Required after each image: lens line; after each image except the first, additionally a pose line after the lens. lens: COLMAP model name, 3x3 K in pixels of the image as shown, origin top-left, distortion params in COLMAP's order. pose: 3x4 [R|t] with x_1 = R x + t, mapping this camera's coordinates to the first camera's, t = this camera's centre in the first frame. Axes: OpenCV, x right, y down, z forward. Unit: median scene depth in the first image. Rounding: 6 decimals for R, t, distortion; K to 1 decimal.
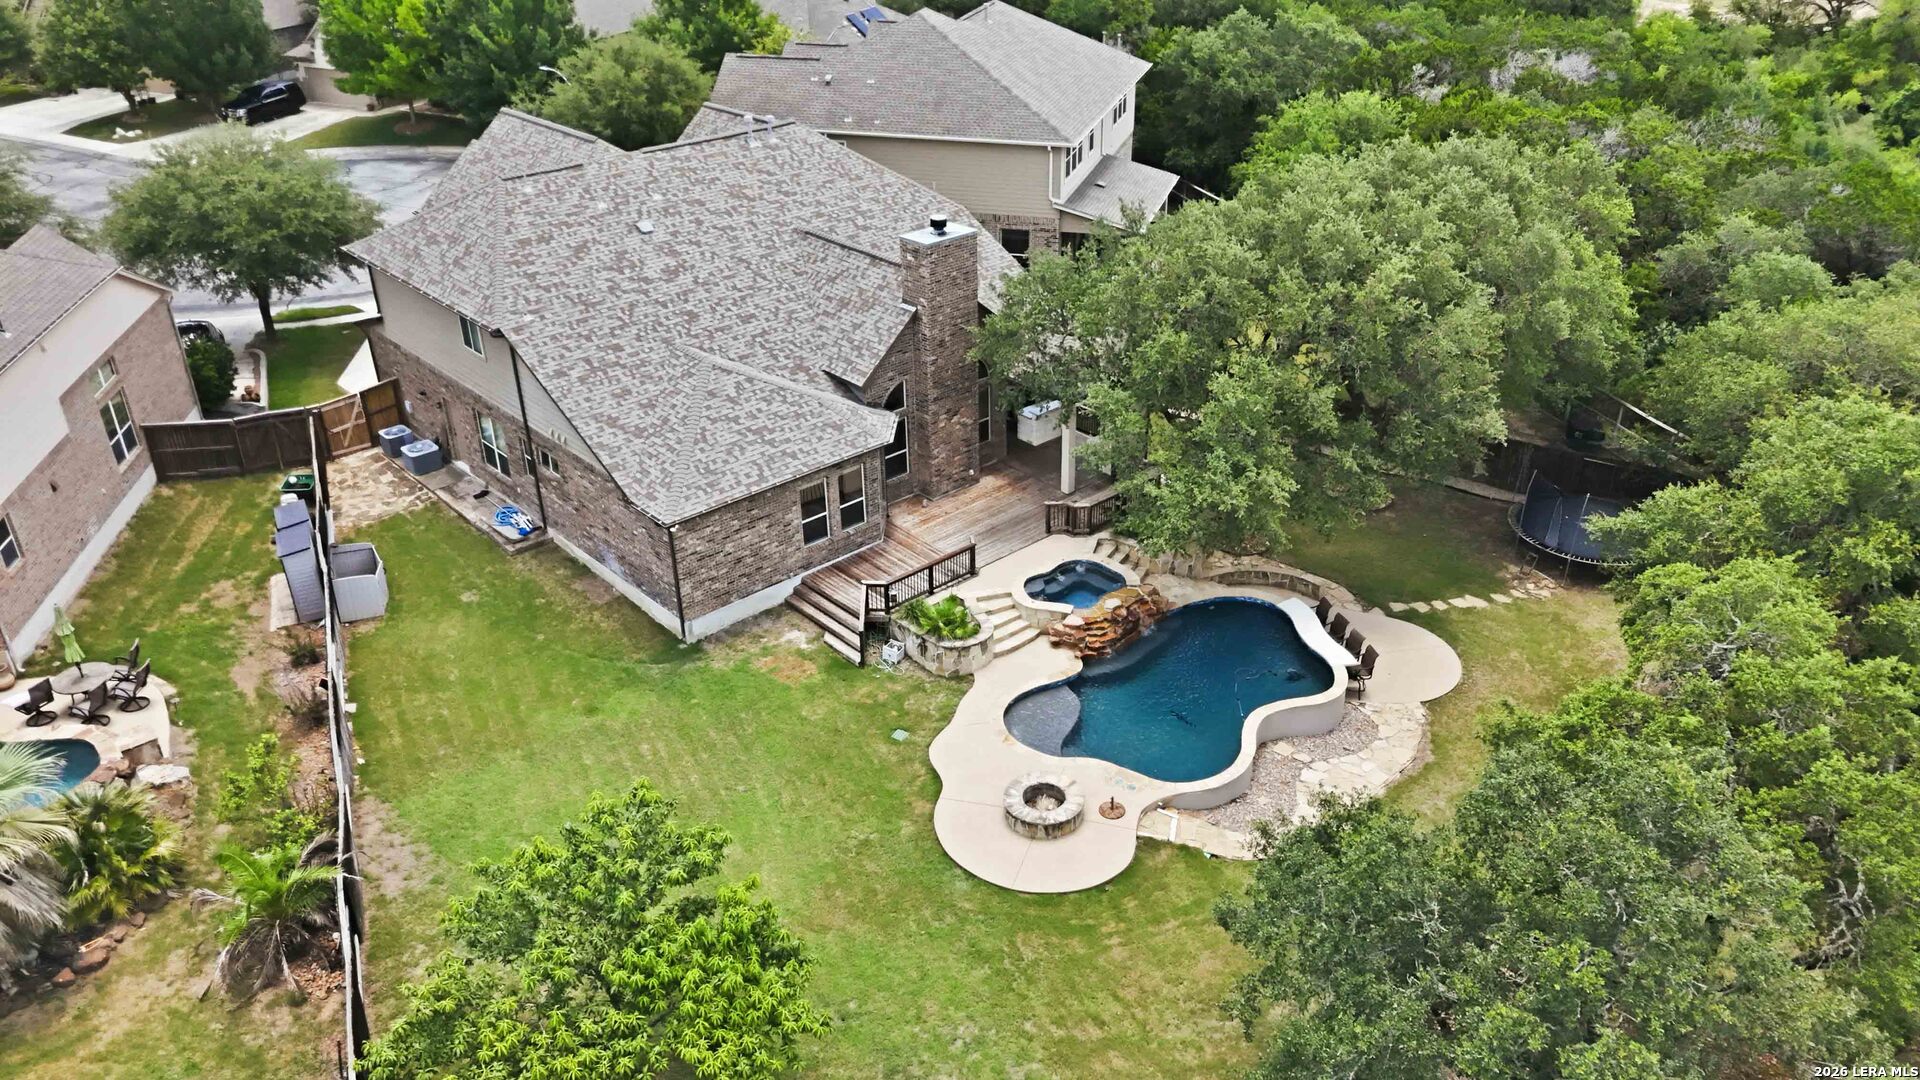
lens RADIAL K [[1402.7, 0, 964.2], [0, 1402.7, 534.4], [0, 0, 1]] dist [0.047393, -0.021071]
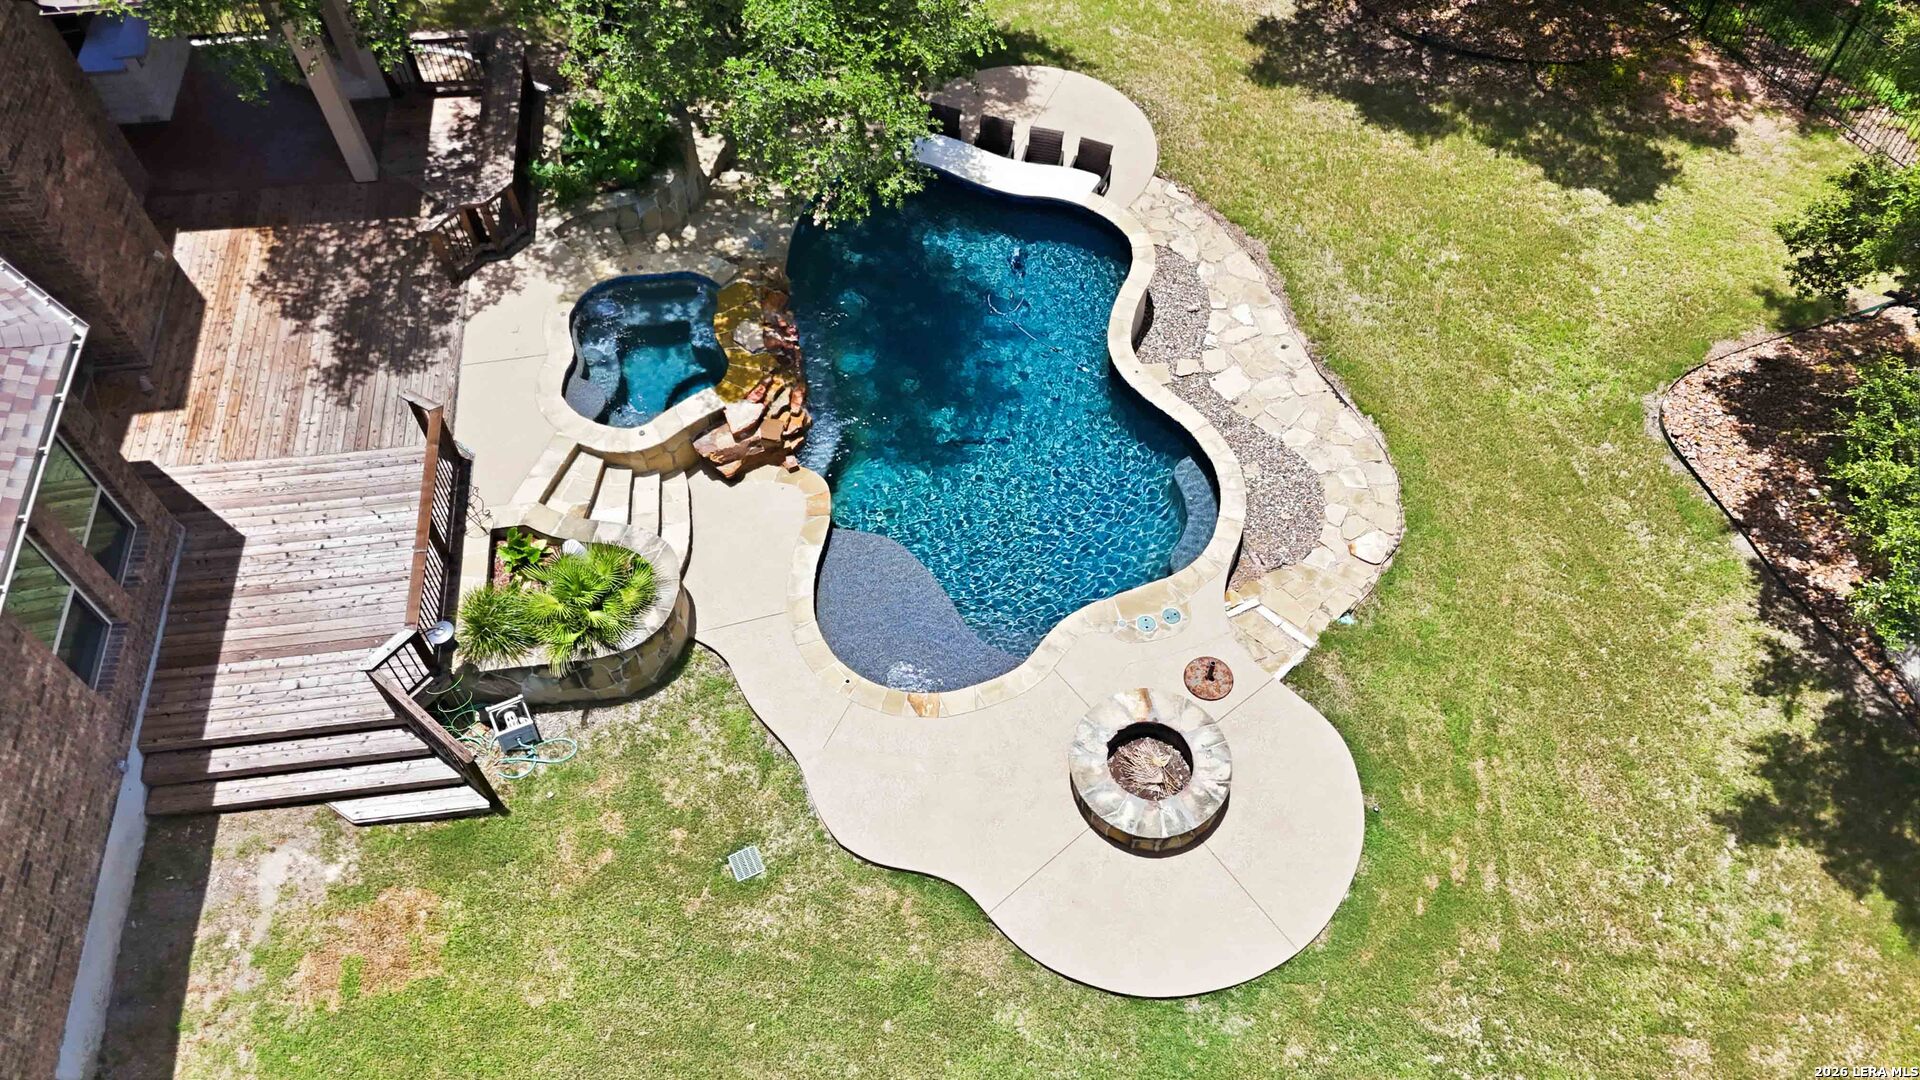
lens RADIAL K [[1402.7, 0, 967.4], [0, 1402.7, 547.7], [0, 0, 1]] dist [0.047393, -0.021071]
pose [[0.567881, -0.675797, 0.469903, -0.139651], [0.384019, 0.722474, 0.574944, -0.155149], [-0.728039, -0.146048, 0.669798, 0.605721]]
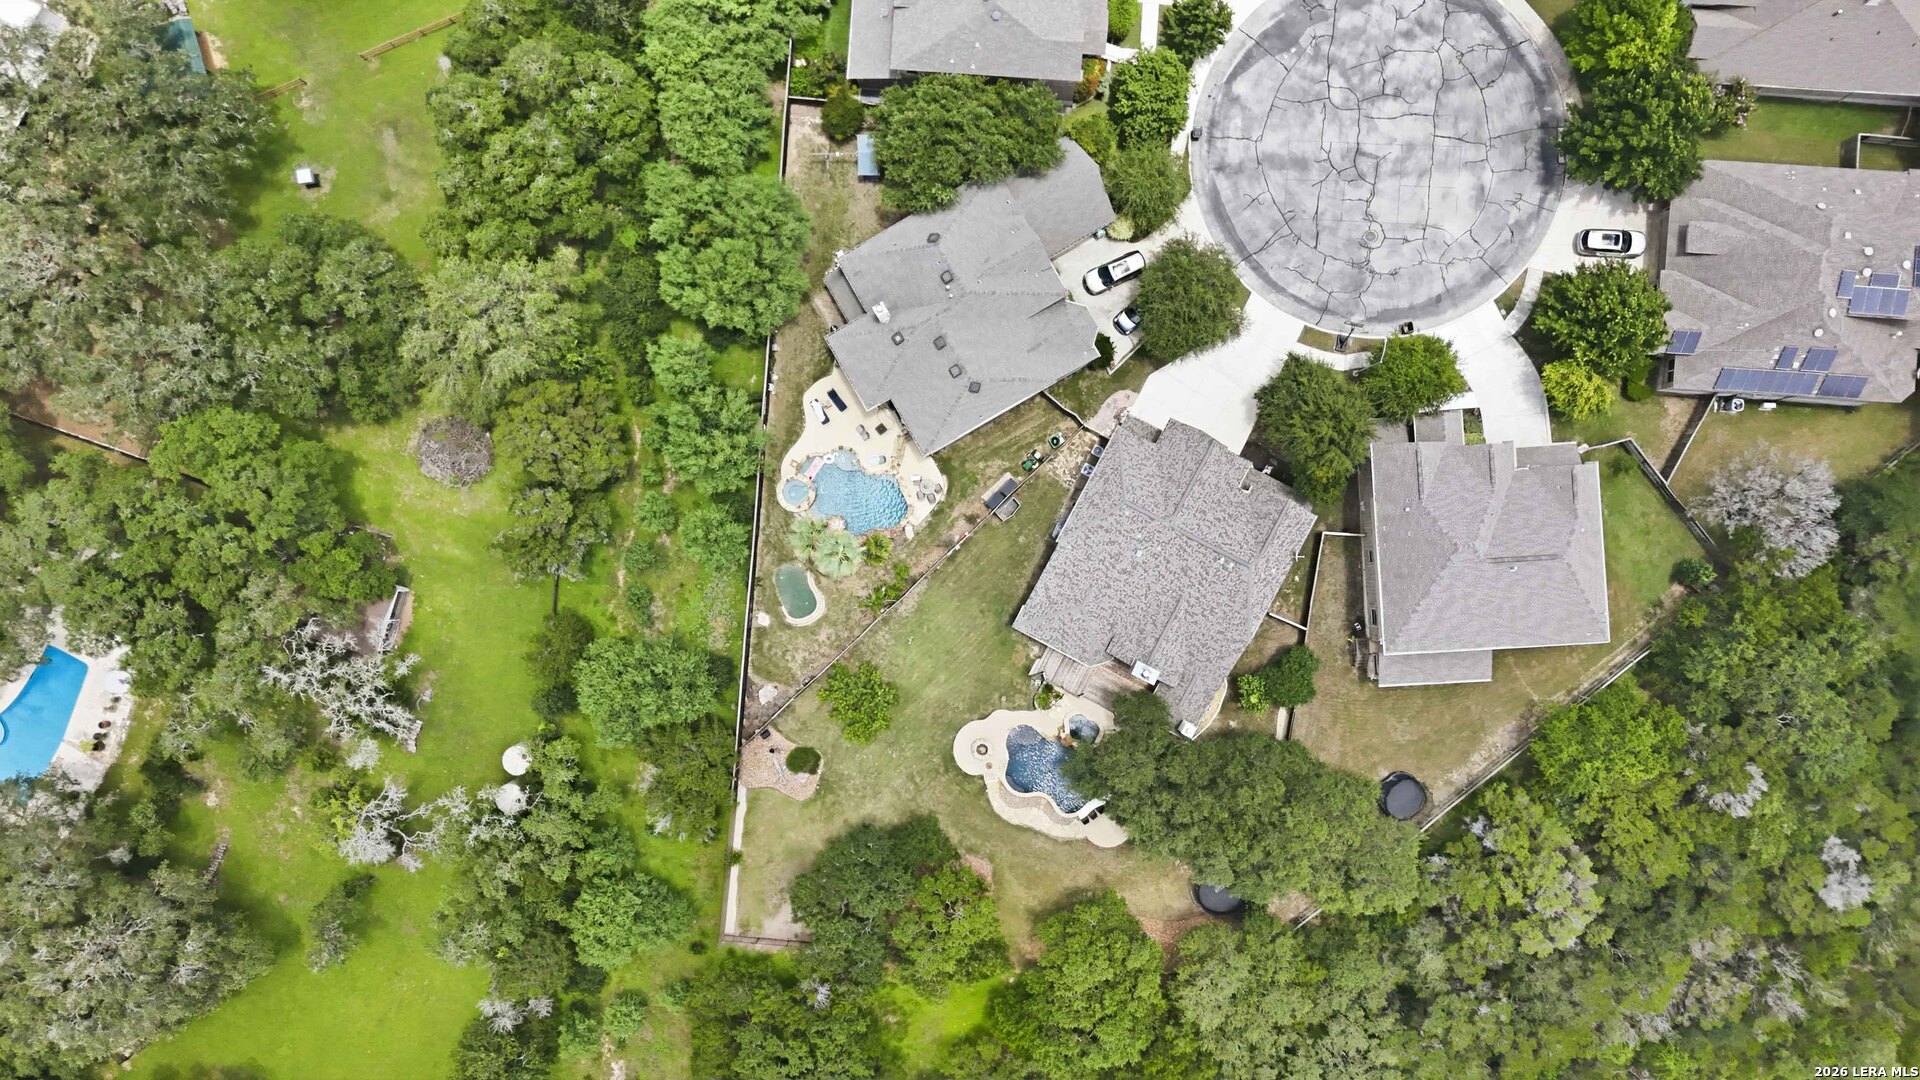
lens RADIAL K [[1402.7, 0, 974.0], [0, 1402.7, 533.0], [0, 0, 1]] dist [0.047393, -0.021071]
pose [[0.346340, 0.938105, -0.002846, -0.418636], [-0.437605, 0.164241, 0.884040, -2.772776], [0.829790, -0.304933, 0.467402, -0.534051]]
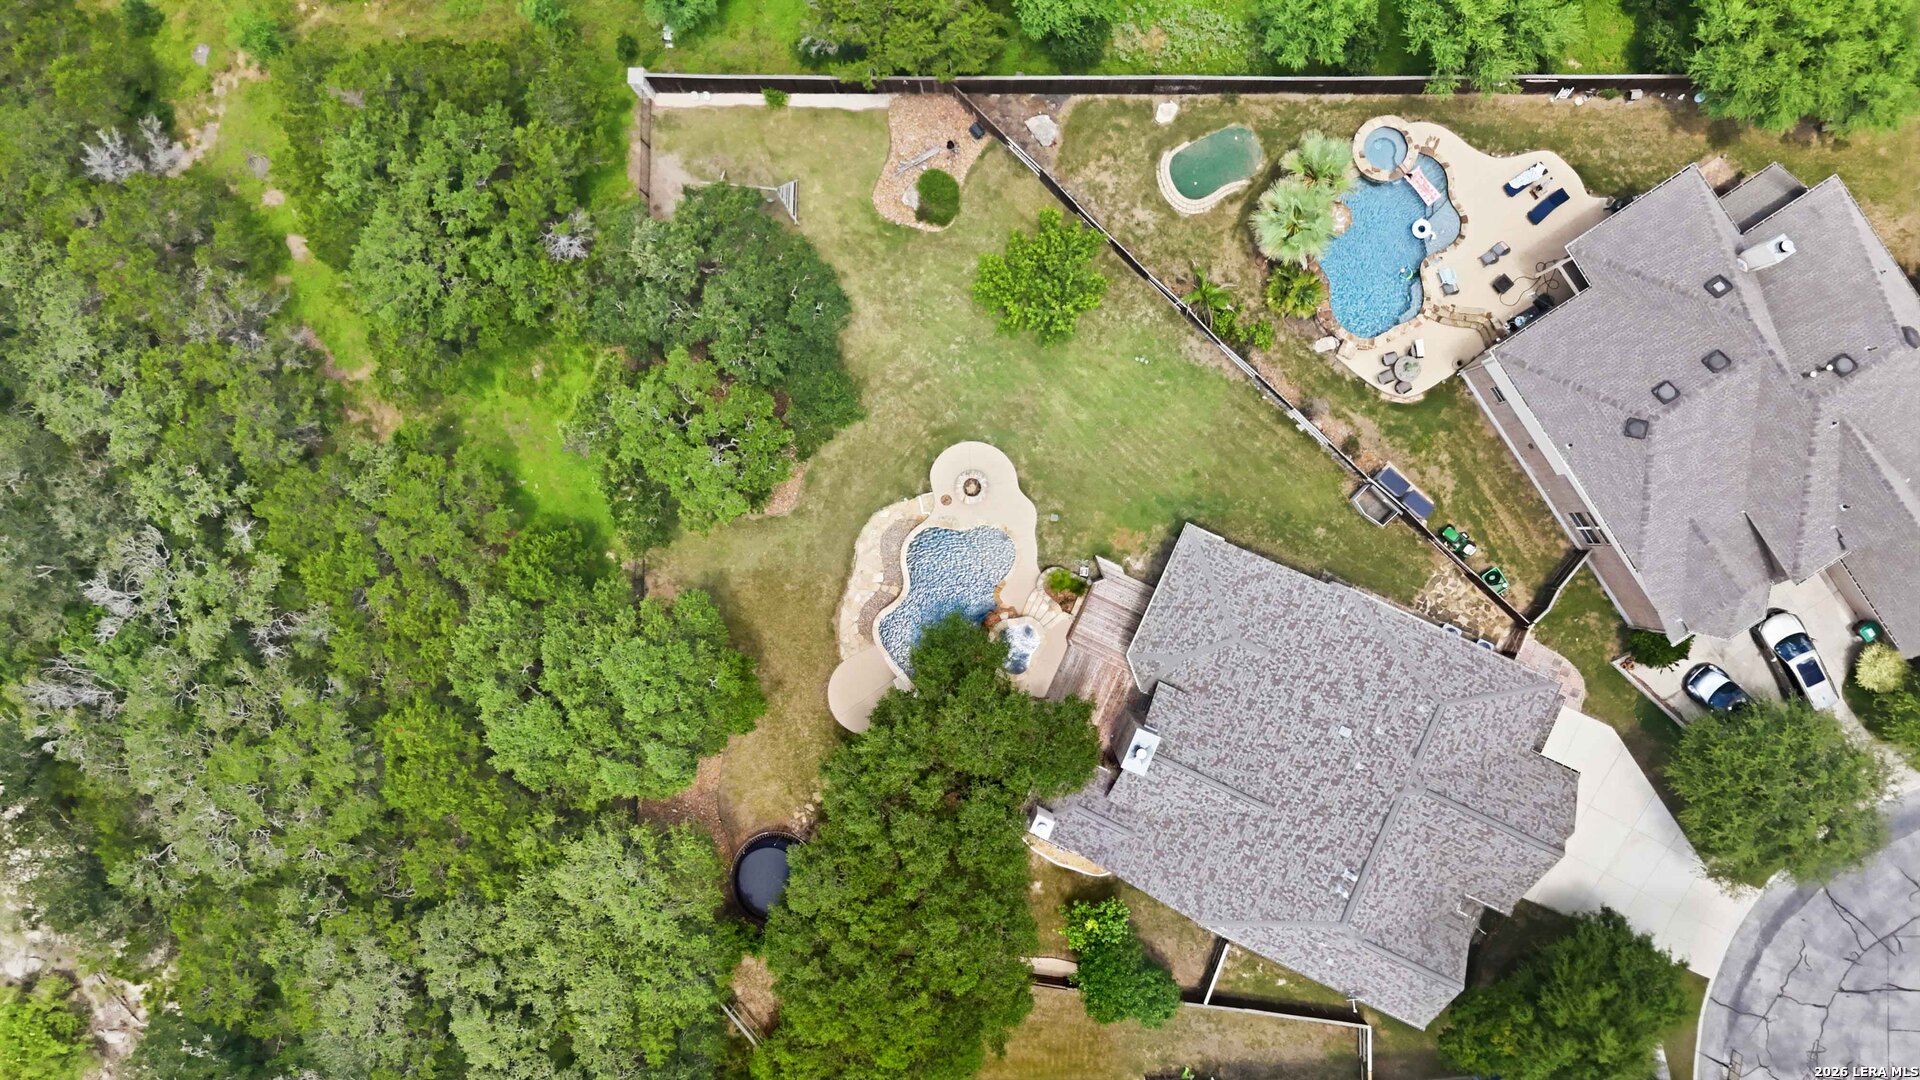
lens RADIAL K [[1402.7, 0, 947.0], [0, 1402.7, 538.9], [0, 0, 1]] dist [0.047393, -0.021071]
pose [[-0.914704, 0.400060, 0.057174, -0.004341], [-0.140920, -0.448351, 0.882679, -1.629769], [0.378759, 0.799333, 0.466485, -0.044723]]
